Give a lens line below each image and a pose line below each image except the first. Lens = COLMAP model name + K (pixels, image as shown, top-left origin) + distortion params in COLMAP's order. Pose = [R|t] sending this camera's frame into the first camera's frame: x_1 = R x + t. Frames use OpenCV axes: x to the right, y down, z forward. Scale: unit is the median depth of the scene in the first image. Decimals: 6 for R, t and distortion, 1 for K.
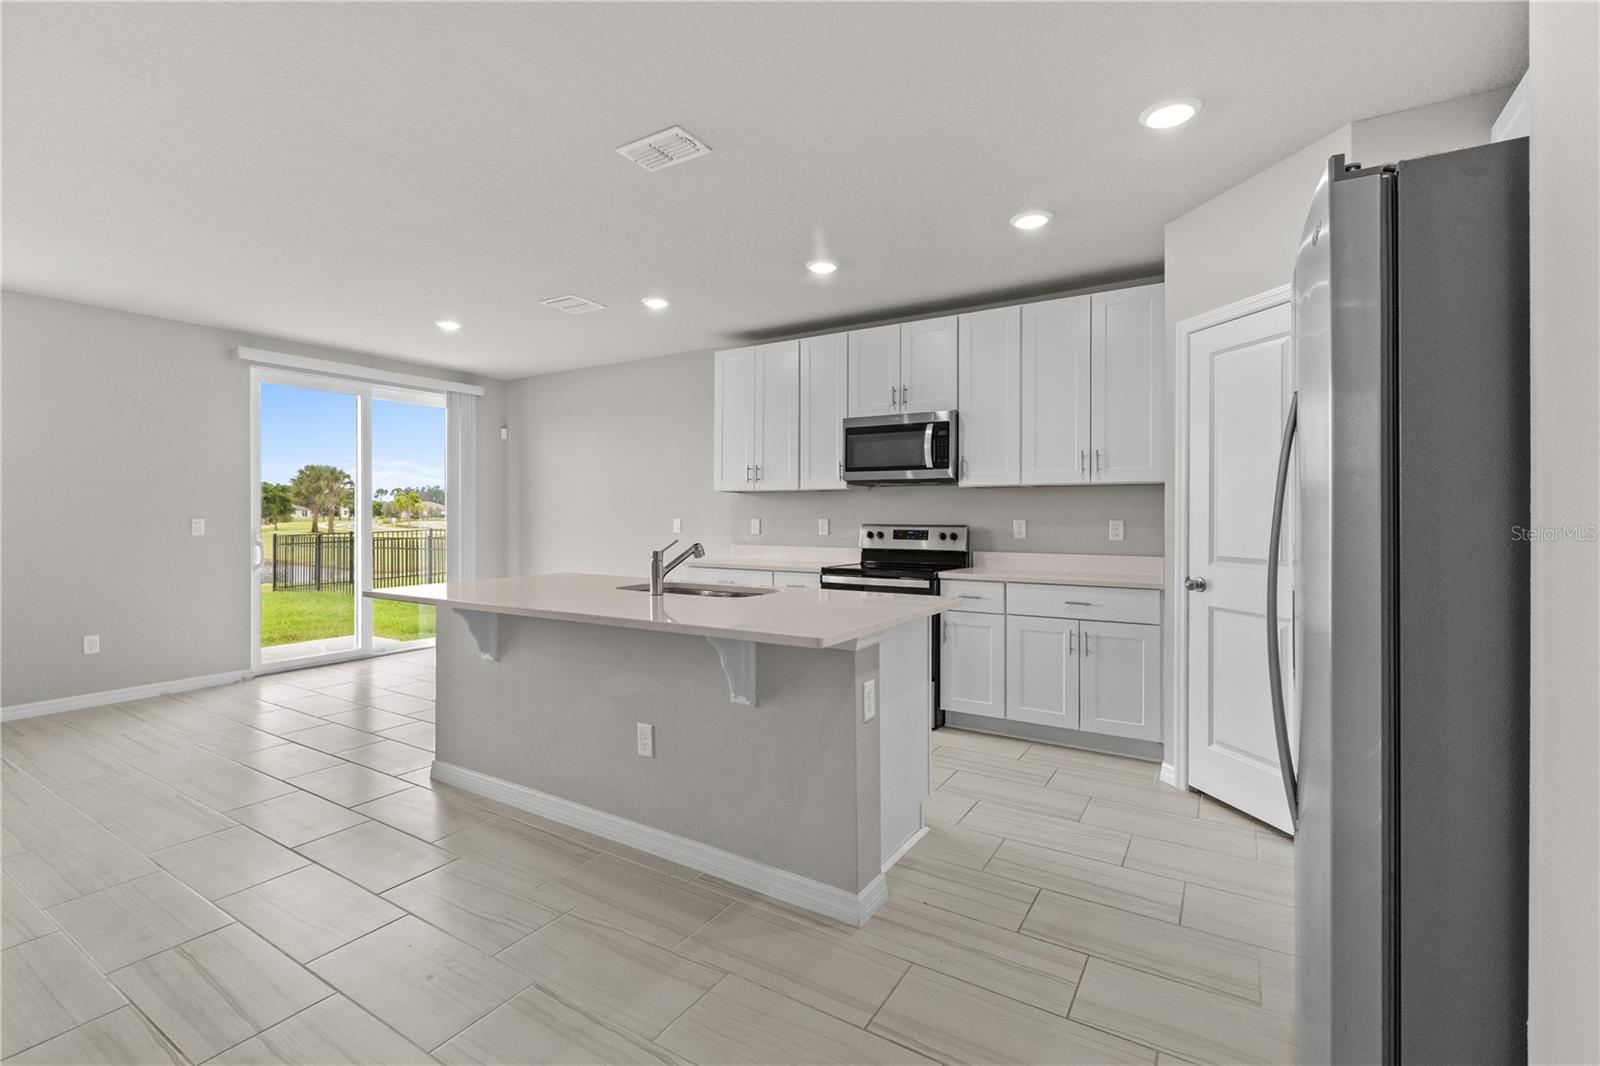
lens RADIAL K [[710.7, 0, 794.0], [0, 710.7, 524.7], [0, 0, 1]] dist [-0.000796, 0.000031]
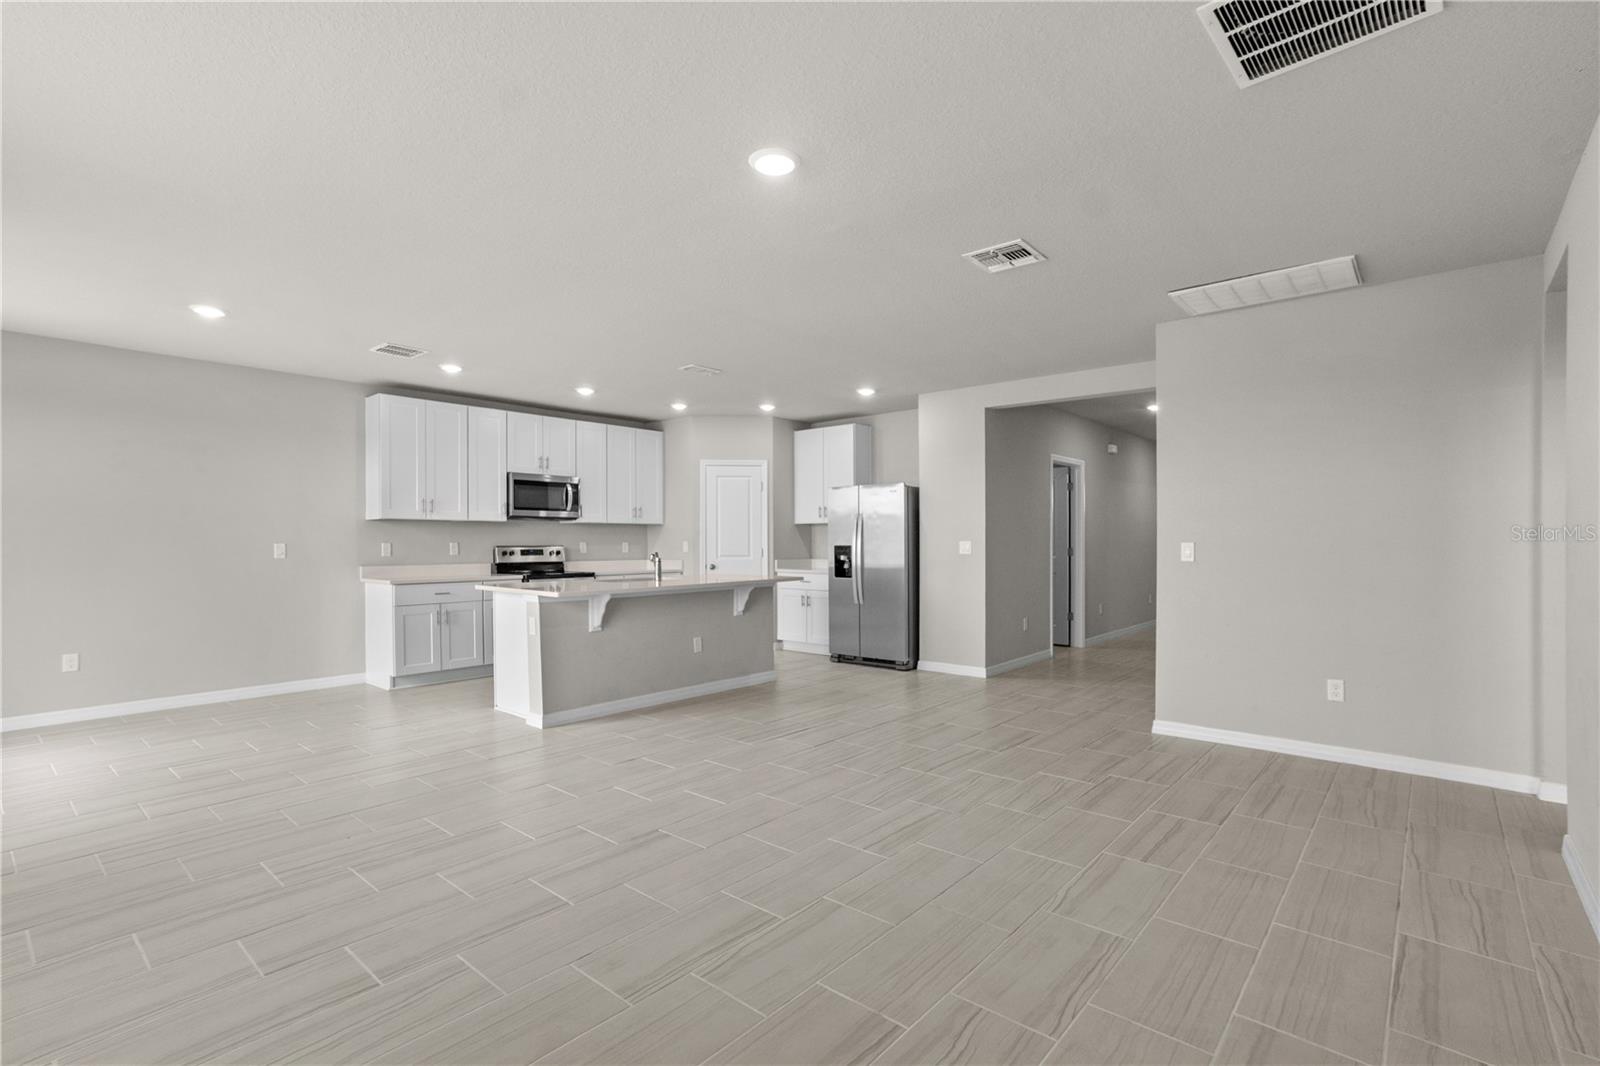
lens RADIAL K [[746.8, 0, 791.8], [0, 746.8, 547.9], [0, 0, 1]] dist [-0.022342, 0.000213]
pose [[0.156882, -0.010628, 0.987560, -1.298190], [0.015740, 0.999842, 0.008260, 0.000079], [-0.987492, 0.014248, 0.157025, 0.200751]]
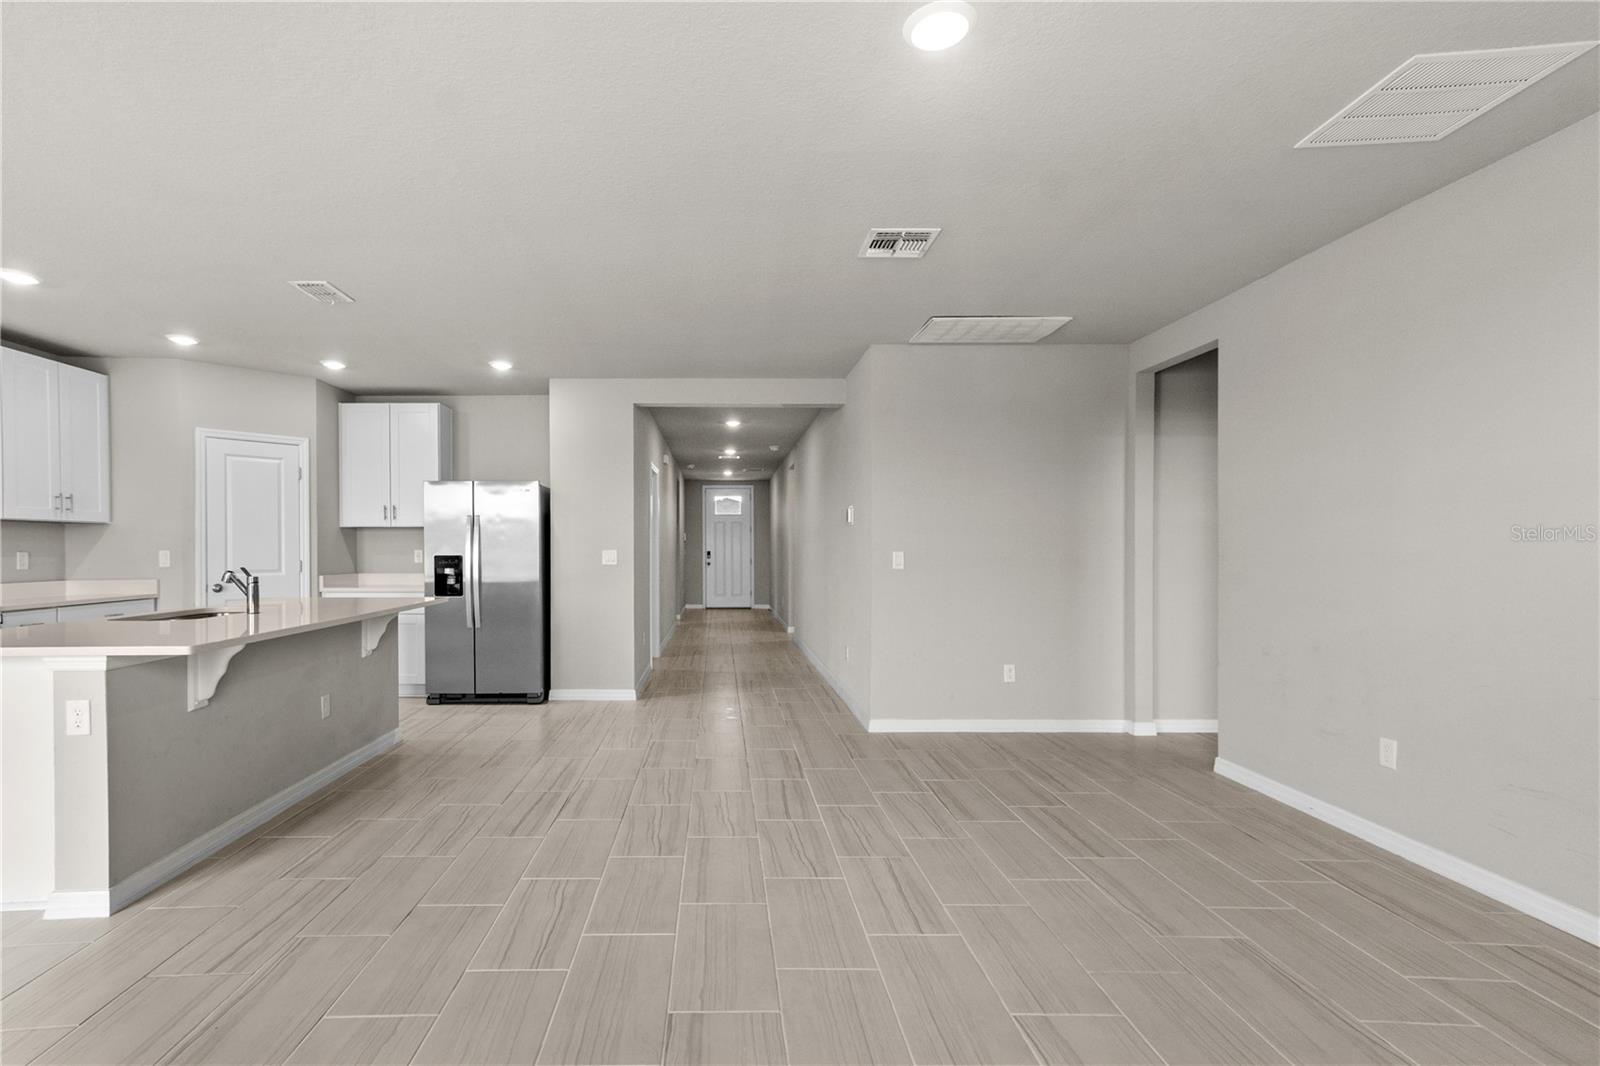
lens RADIAL K [[751.8, 0, 717.5], [0, 751.8, 556.0], [0, 0, 1]] dist [-0.002247, 0.033785]
pose [[-0.533278, -0.008383, 0.845899, -1.032740], [0.012452, 0.999765, 0.017758, -0.006394], [-0.845848, 0.020003, -0.533048, 0.620172]]
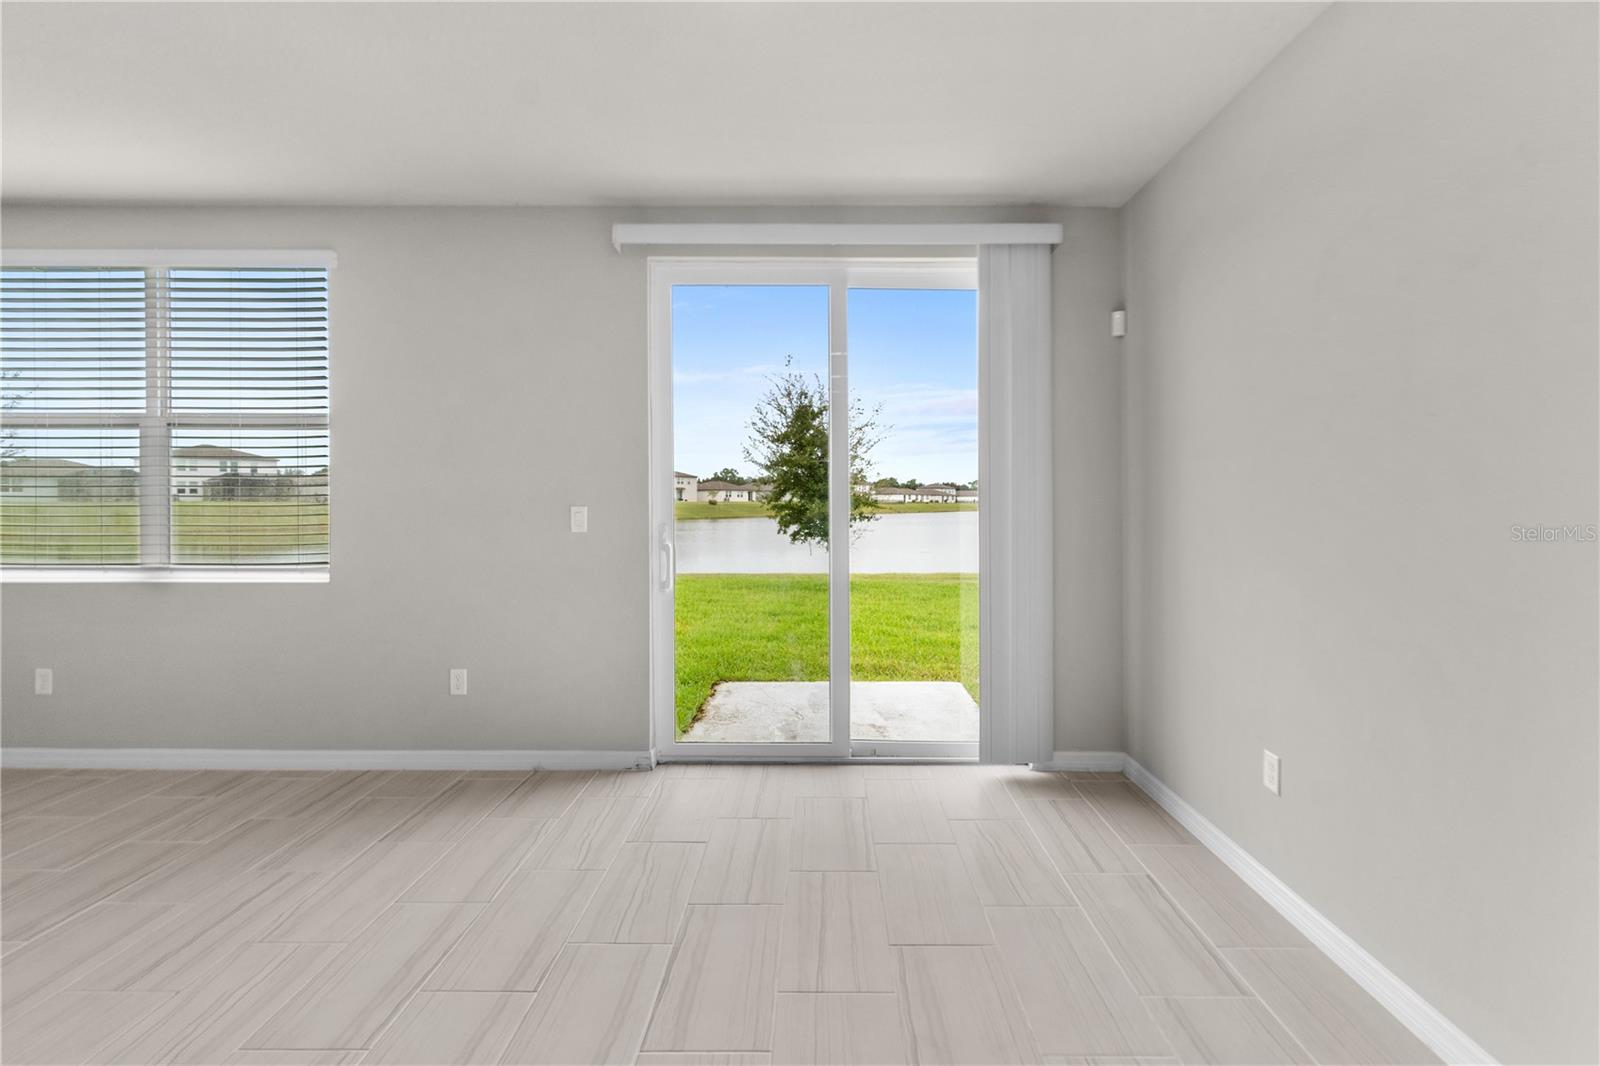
lens RADIAL K [[735.1, 0, 819.5], [0, 735.1, 505.6], [0, 0, 1]] dist [0.002834, 0.000512]
pose [[0.530343, 0.005818, -0.847763, -0.165123], [-0.013334, 0.999910, -0.001480, -0.011696], [0.847678, 0.012089, 0.530373, 0.881813]]
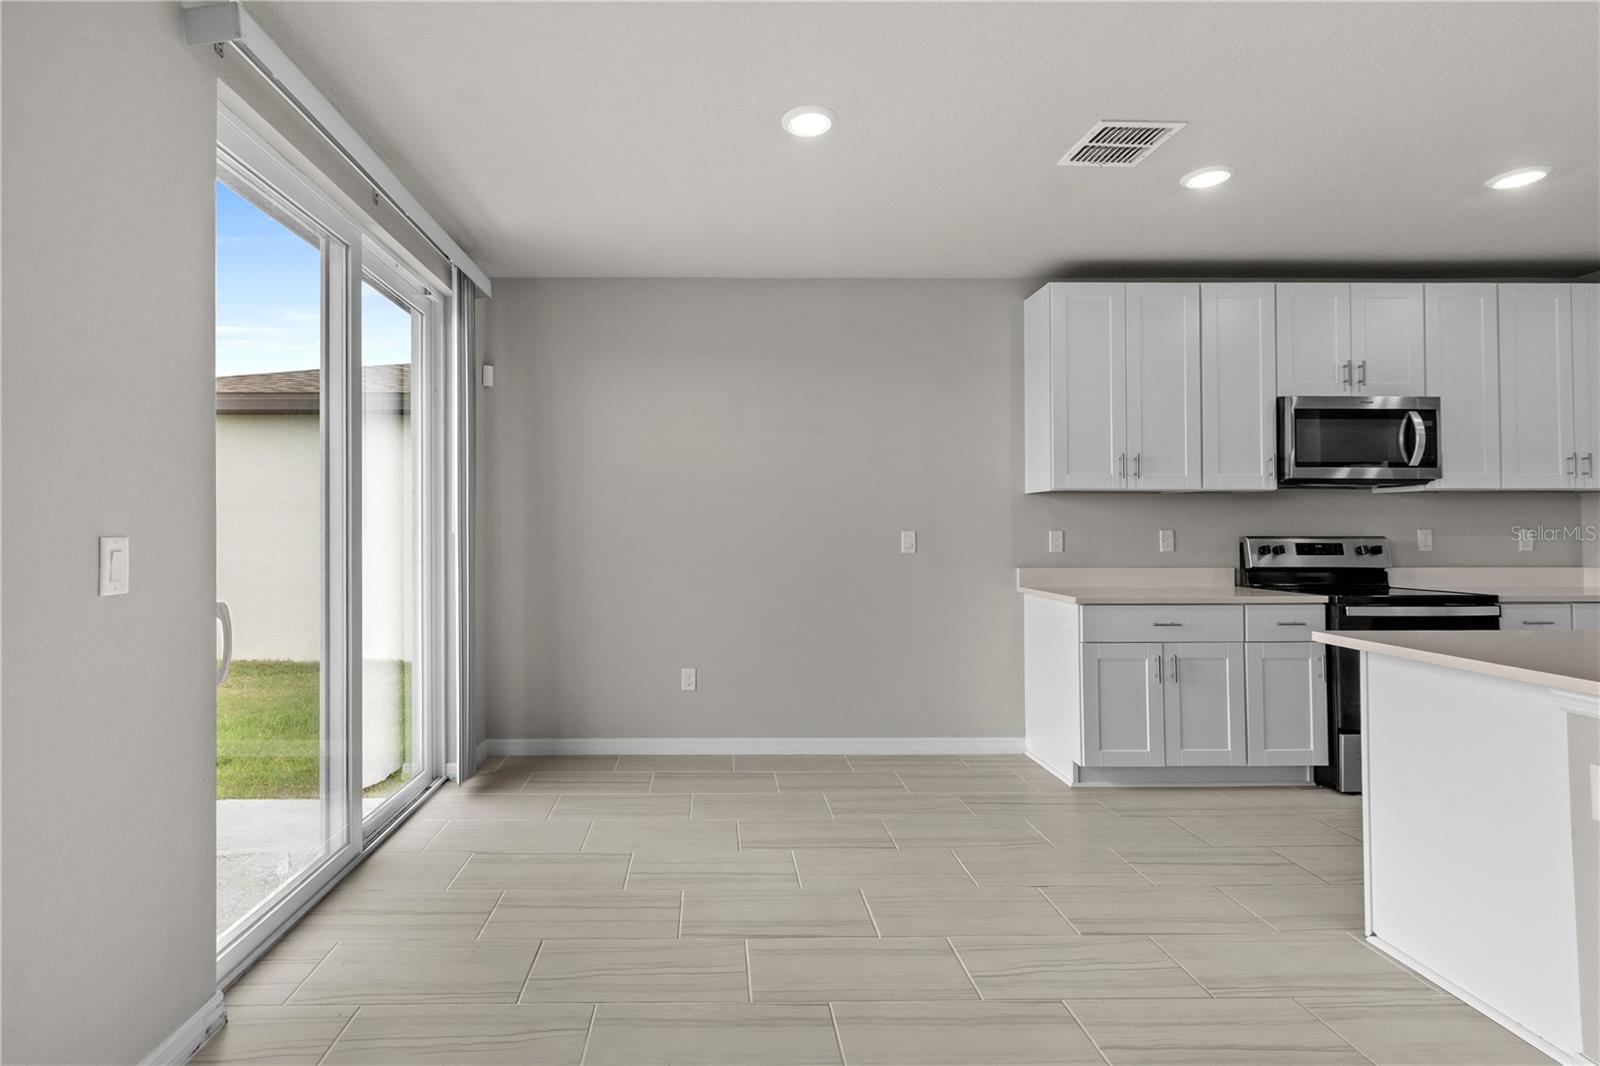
lens RADIAL K [[745.3, 0, 716.9], [0, 745.3, 517.5], [0, 0, 1]] dist [0.013831, -0.006336]
pose [[0.840827, 0.005011, 0.541281, -0.847883], [0.010113, 0.999637, -0.024965, -0.006994], [-0.541210, 0.026465, 0.840471, 0.648392]]
